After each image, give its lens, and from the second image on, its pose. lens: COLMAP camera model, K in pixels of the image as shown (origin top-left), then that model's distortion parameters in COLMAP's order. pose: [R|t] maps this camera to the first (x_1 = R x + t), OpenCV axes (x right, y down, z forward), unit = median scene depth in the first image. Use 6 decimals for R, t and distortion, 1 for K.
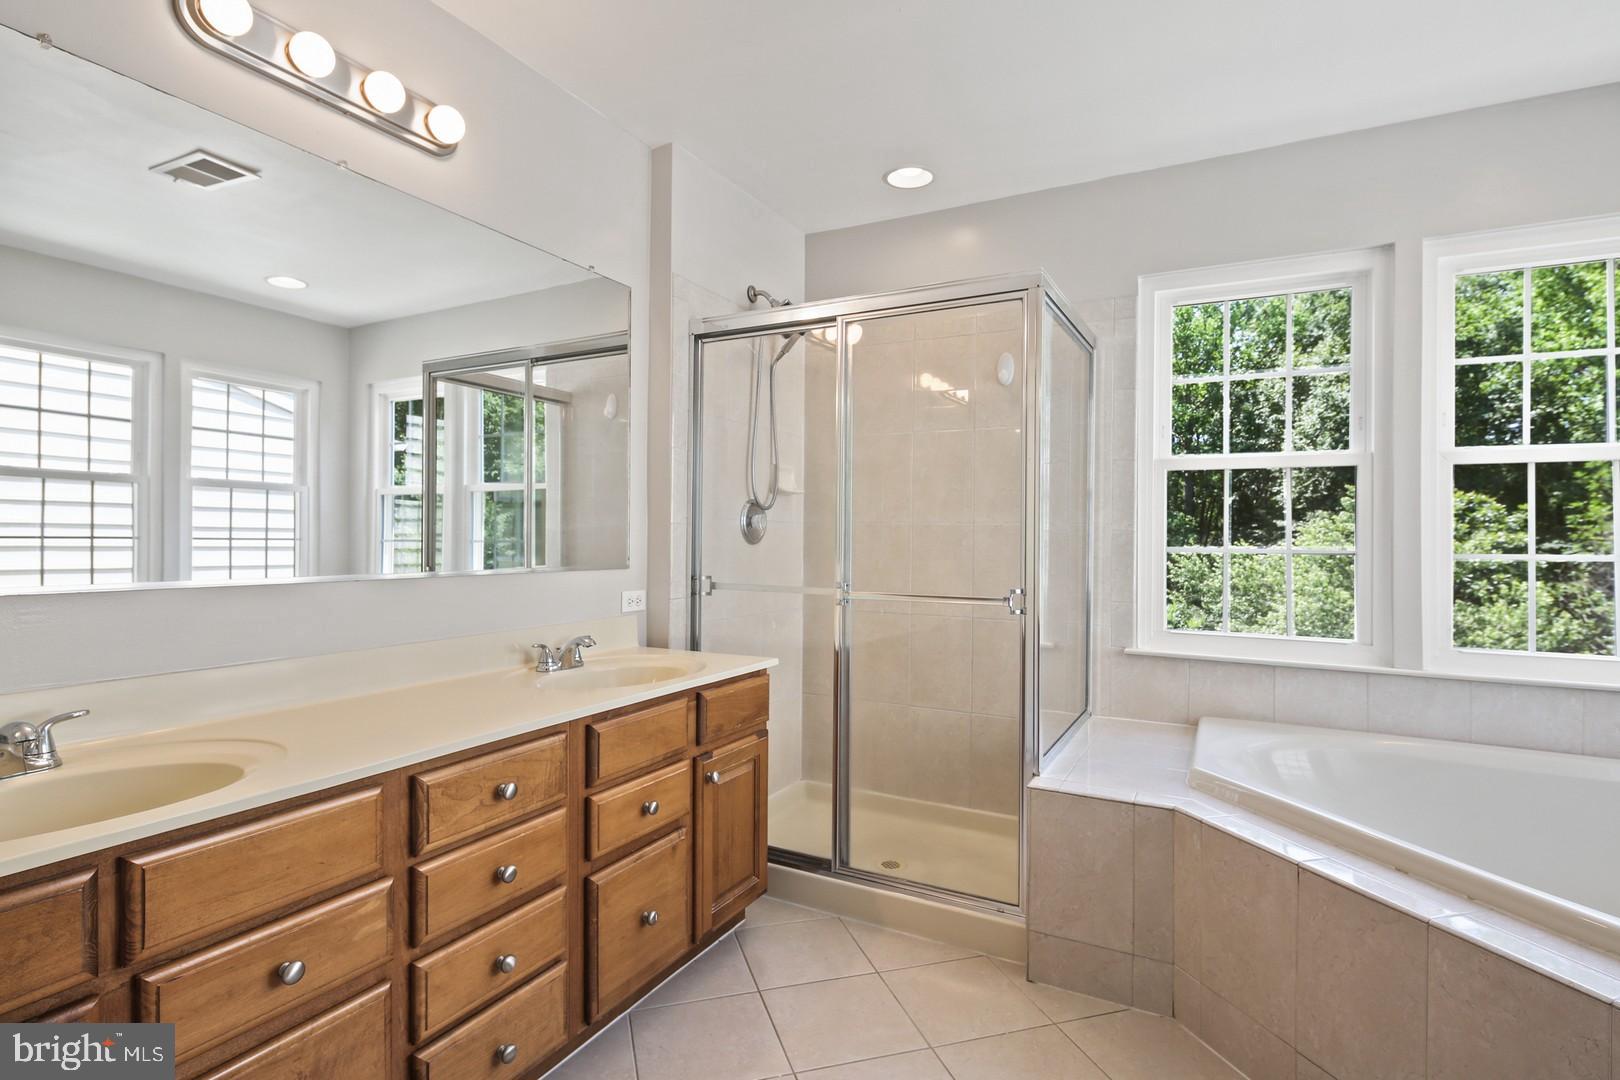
lens RADIAL K [[784.1, 0, 809.9], [0, 784.1, 528.2], [0, 0, 1]] dist [-0.003051, -0.001835]
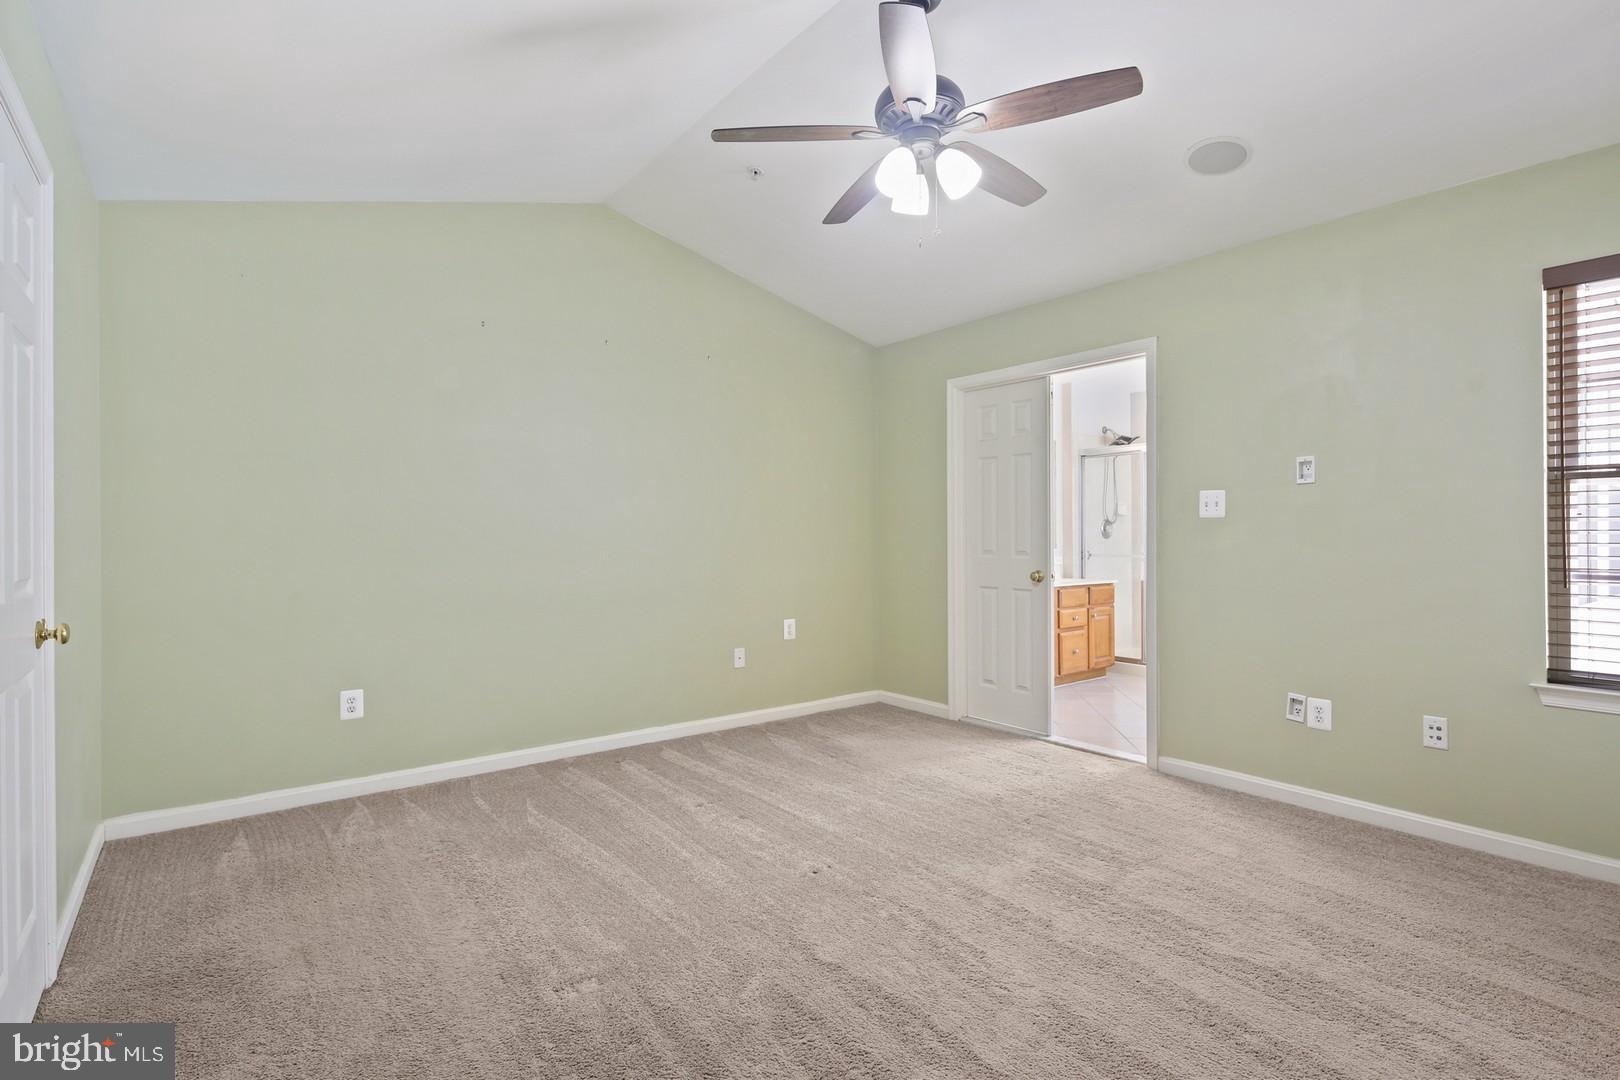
lens RADIAL K [[784.1, 0, 804.0], [0, 784.1, 527.0], [0, 0, 1]] dist [-0.003051, -0.001835]
pose [[0.906357, -0.016317, -0.422198, 0.132451], [0.016958, 0.999854, -0.002238, -0.031825], [0.422172, -0.005132, 0.906501, -2.054051]]
